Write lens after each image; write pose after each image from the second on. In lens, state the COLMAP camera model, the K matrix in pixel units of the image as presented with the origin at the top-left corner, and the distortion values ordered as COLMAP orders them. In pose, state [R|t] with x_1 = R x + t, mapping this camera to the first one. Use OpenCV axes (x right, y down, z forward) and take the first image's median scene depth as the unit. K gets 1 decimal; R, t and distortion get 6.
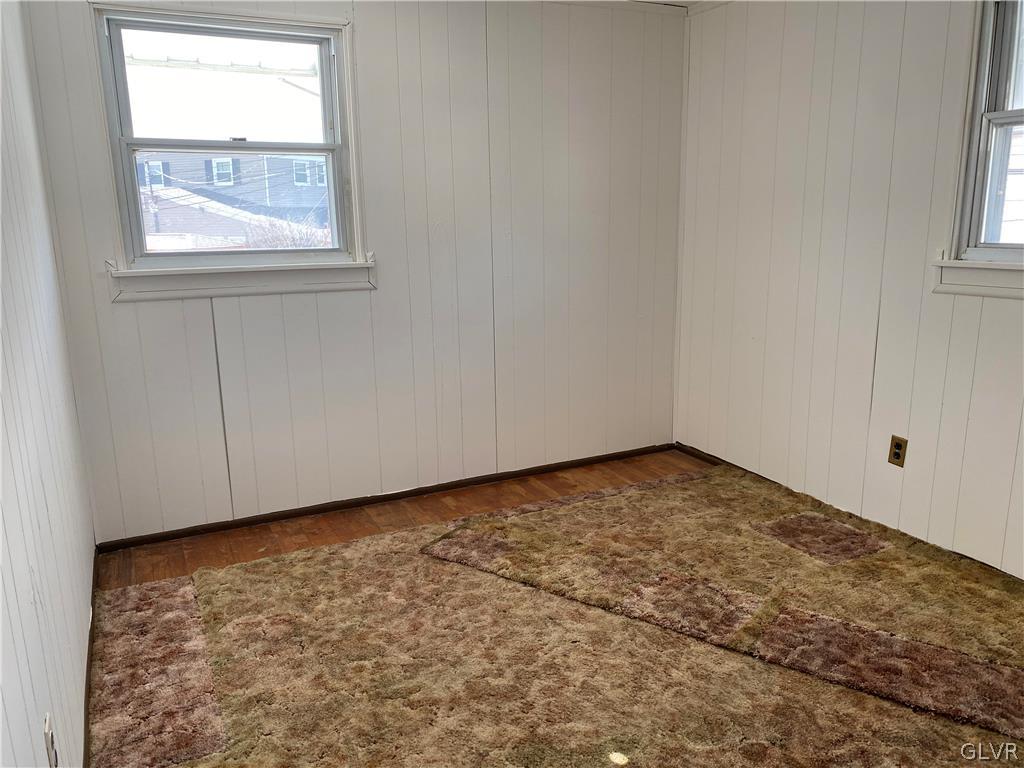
lens RADIAL K [[786.9, 0, 513.0], [0, 786.9, 385.7], [0, 0, 1]] dist [0.085010, -0.095631]
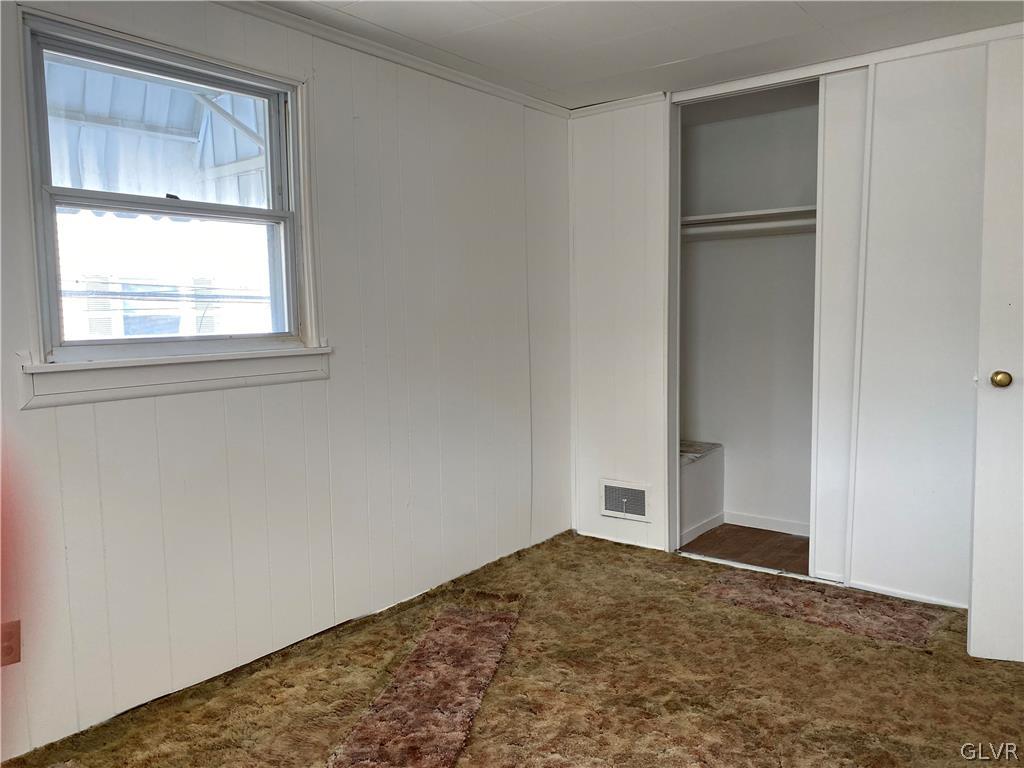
lens RADIAL K [[786.9, 0, 513.0], [0, 786.9, 385.7], [0, 0, 1]] dist [0.085010, -0.095631]
pose [[-0.434907, -0.060930, 0.898411, -0.340115], [0.213202, 0.962372, 0.168476, -0.168981], [-0.874872, 0.264815, -0.405552, 0.918344]]
